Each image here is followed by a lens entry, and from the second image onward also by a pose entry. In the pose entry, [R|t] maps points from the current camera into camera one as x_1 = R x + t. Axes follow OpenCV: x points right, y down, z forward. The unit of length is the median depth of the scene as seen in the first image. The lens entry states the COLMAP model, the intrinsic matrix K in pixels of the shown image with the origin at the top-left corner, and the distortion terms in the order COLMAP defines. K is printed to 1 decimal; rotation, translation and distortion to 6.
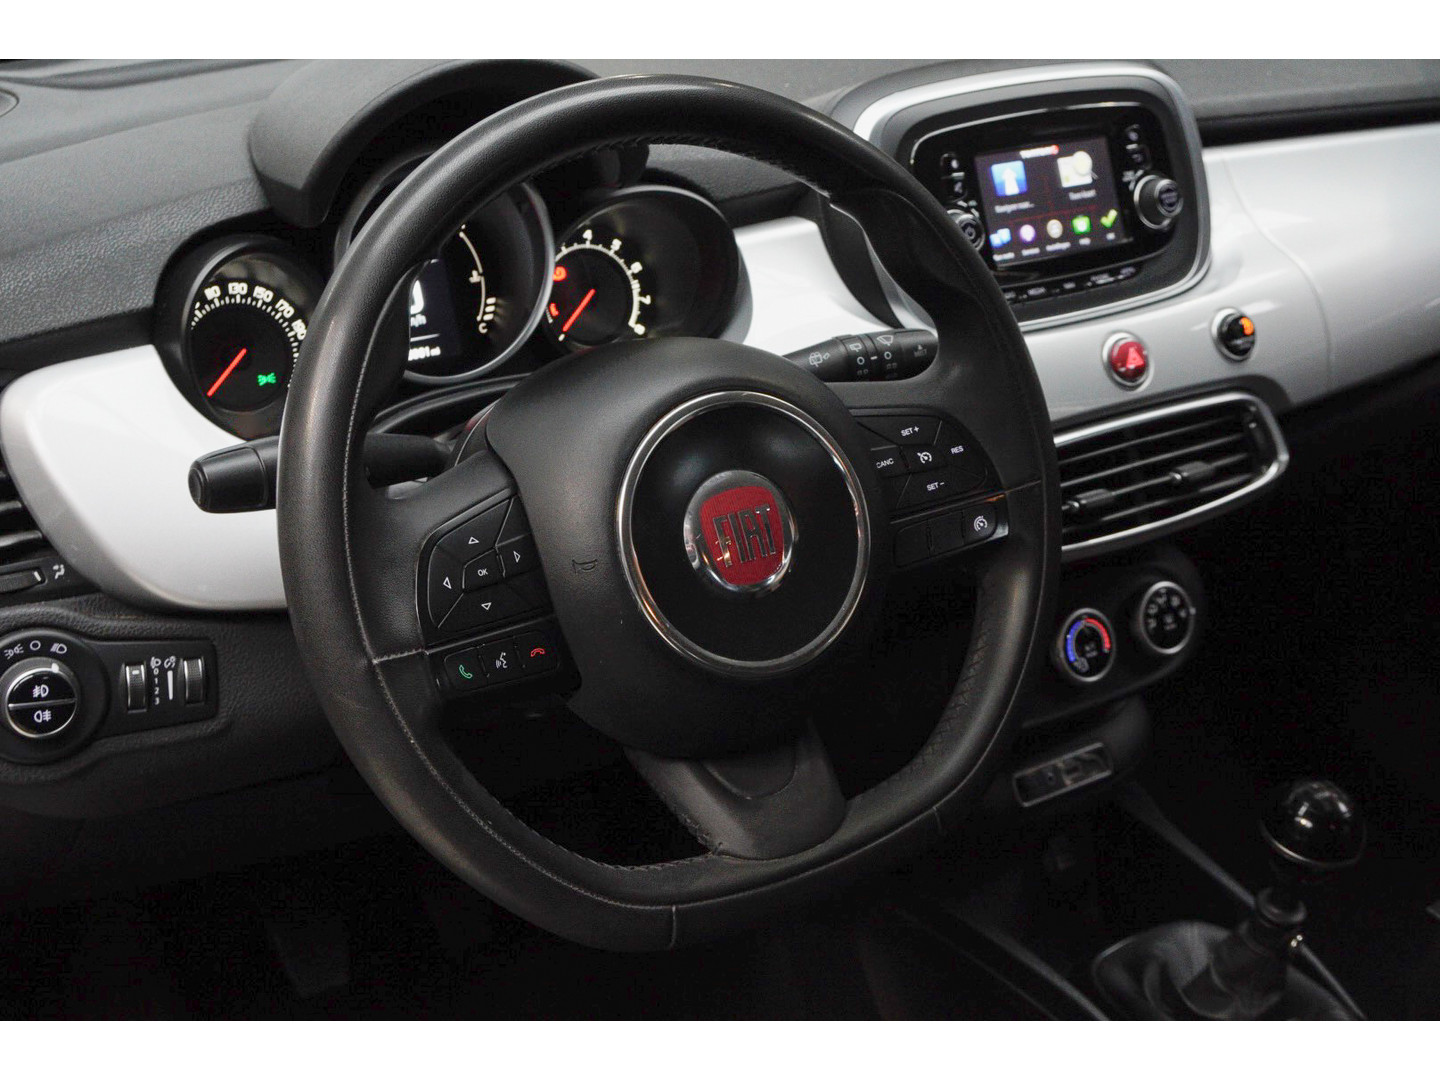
lens RADIAL K [[1797.9, 0, 715.3], [0, 1797.9, 546.7], [0, 0, 1]] dist [0.040932, 0.000000]
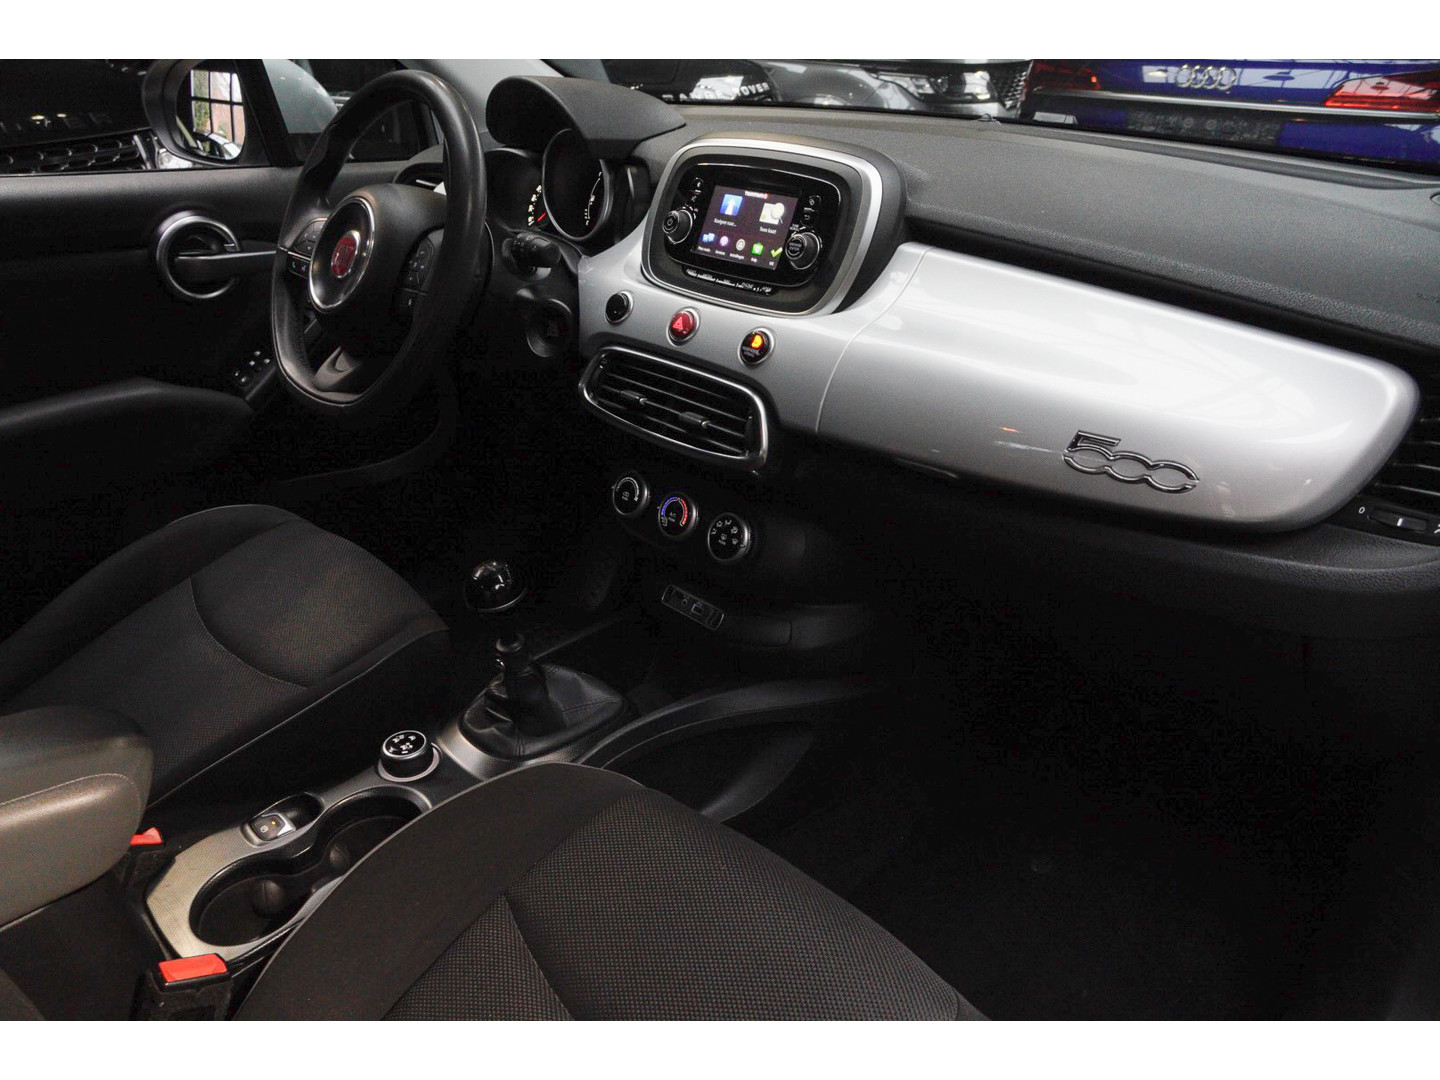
lens RADIAL K [[1086.8, 0, 720.2], [0, 1086.8, 545.7], [0, 0, 1]] dist [-0.082179, 0.024499]
pose [[0.200010, 0.428968, -0.880899, 1.160389], [-0.423007, 0.848765, 0.317276, -0.258816], [0.883777, 0.309168, 0.351218, 0.798612]]
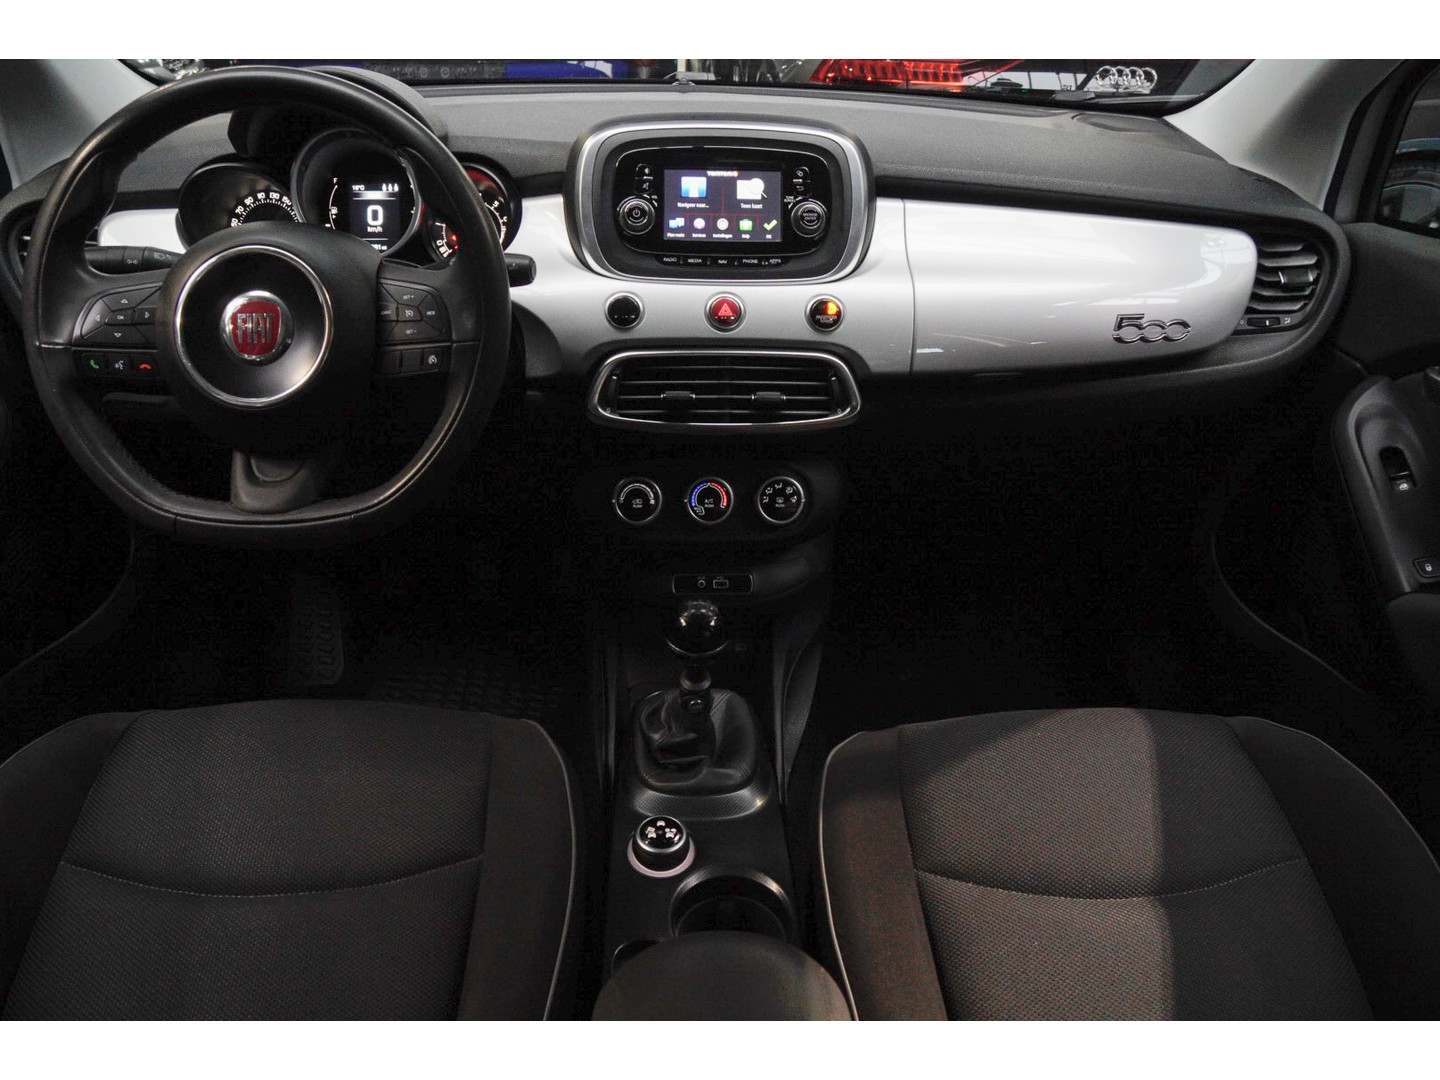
lens RADIAL K [[1005.9, 0, 711.6], [0, 1005.9, 546.5], [0, 0, 1]] dist [-0.114716, 0.069343]
pose [[0.866054, 0.259596, -0.427272, 0.655223], [-0.228314, 0.965668, 0.123928, -0.015559], [0.444774, -0.009776, 0.895590, 0.252420]]
